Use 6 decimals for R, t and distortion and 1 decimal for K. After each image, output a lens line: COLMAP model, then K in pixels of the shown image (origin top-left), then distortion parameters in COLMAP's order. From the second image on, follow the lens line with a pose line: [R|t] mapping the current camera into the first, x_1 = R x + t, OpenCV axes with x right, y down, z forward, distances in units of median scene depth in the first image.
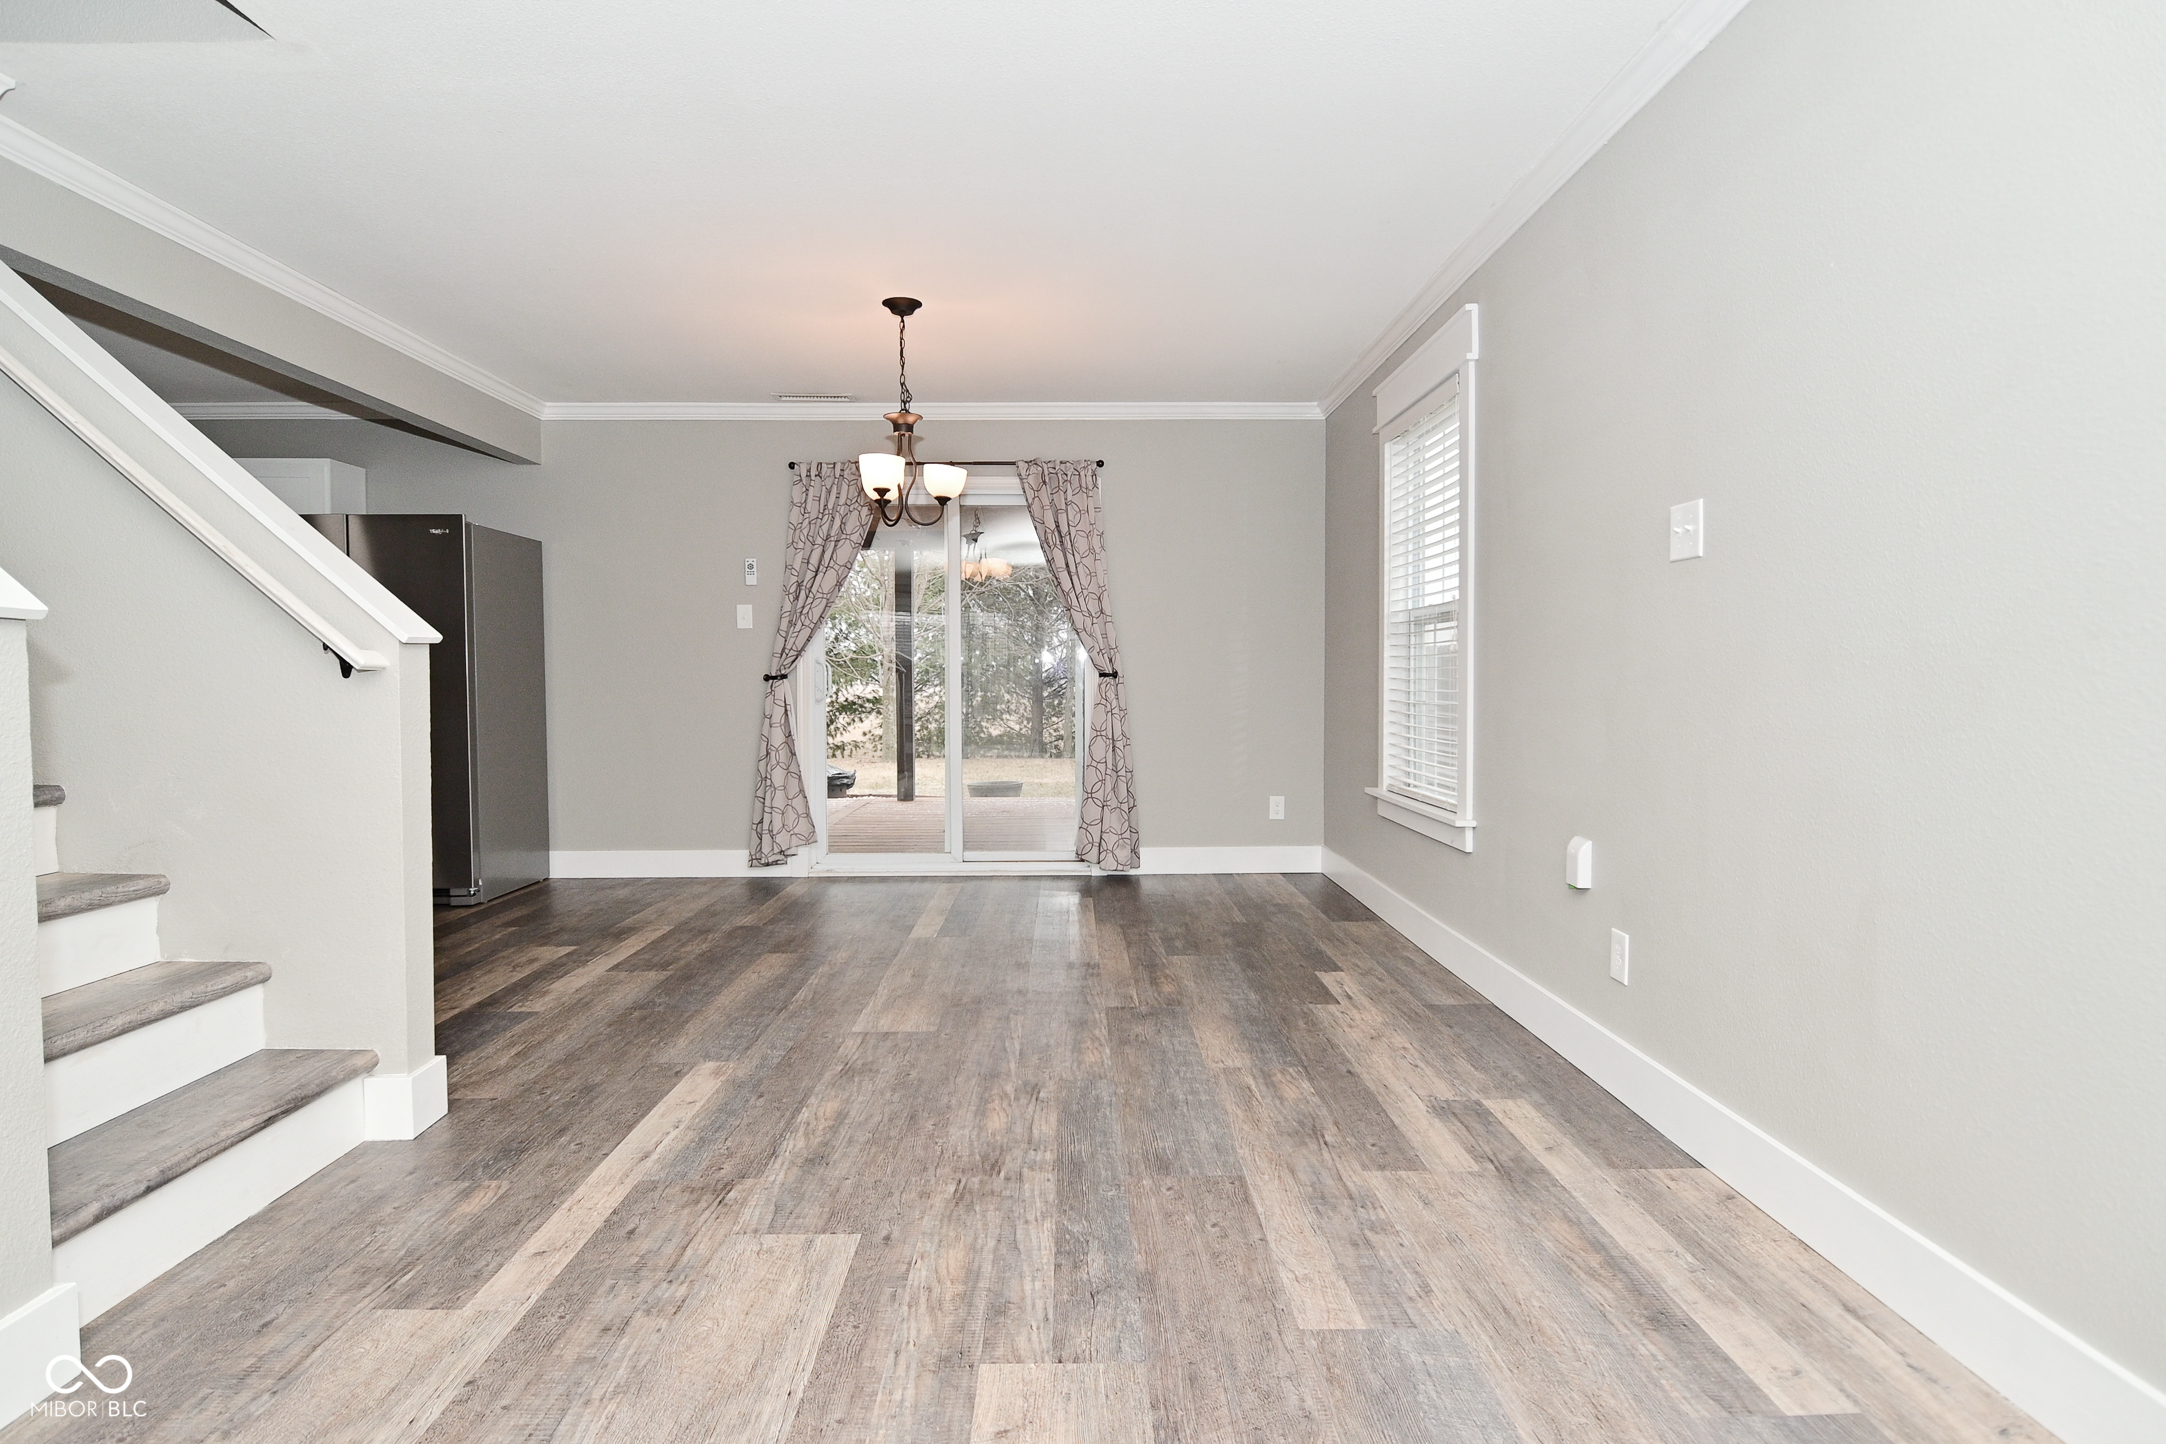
lens RADIAL K [[1132.3, 0, 1076.4], [0, 1132.3, 719.0], [0, 0, 1]] dist [0.025420, -0.035392]
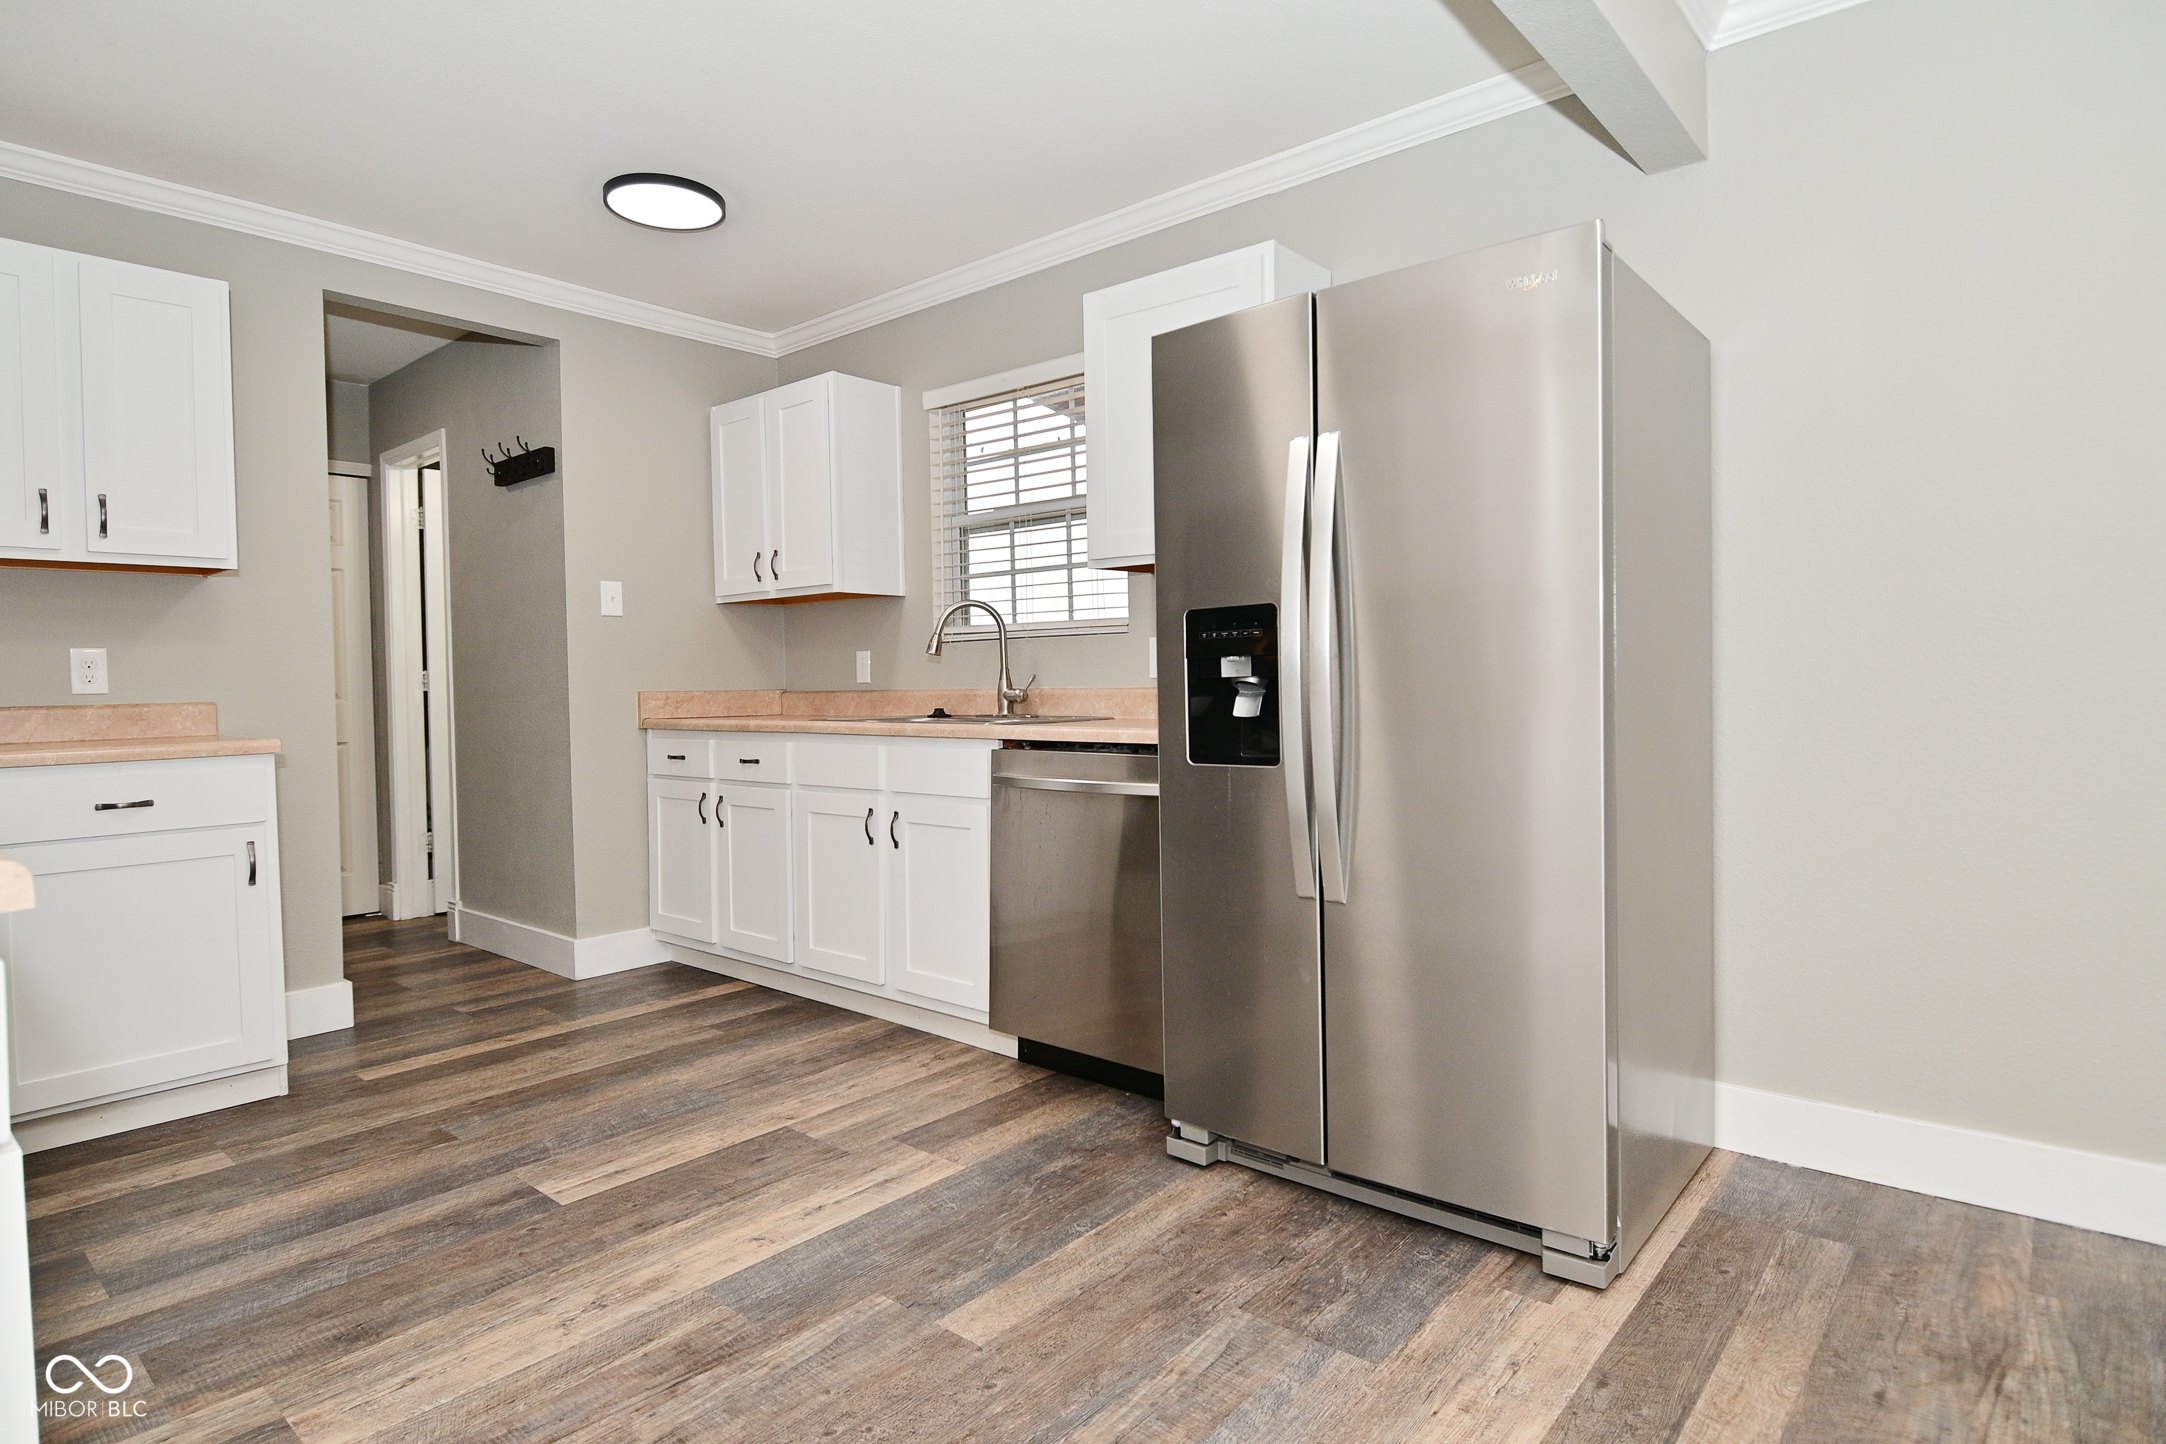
lens RADIAL K [[1140.9, 0, 1082.6], [0, 1140.9, 713.6], [0, 0, 1]] dist [0.020022, -0.032544]
pose [[0.750566, 0.010408, -0.660713, -0.367880], [-0.012007, 0.999926, 0.002111, -0.018411], [0.660686, 0.006349, 0.750635, 0.542715]]
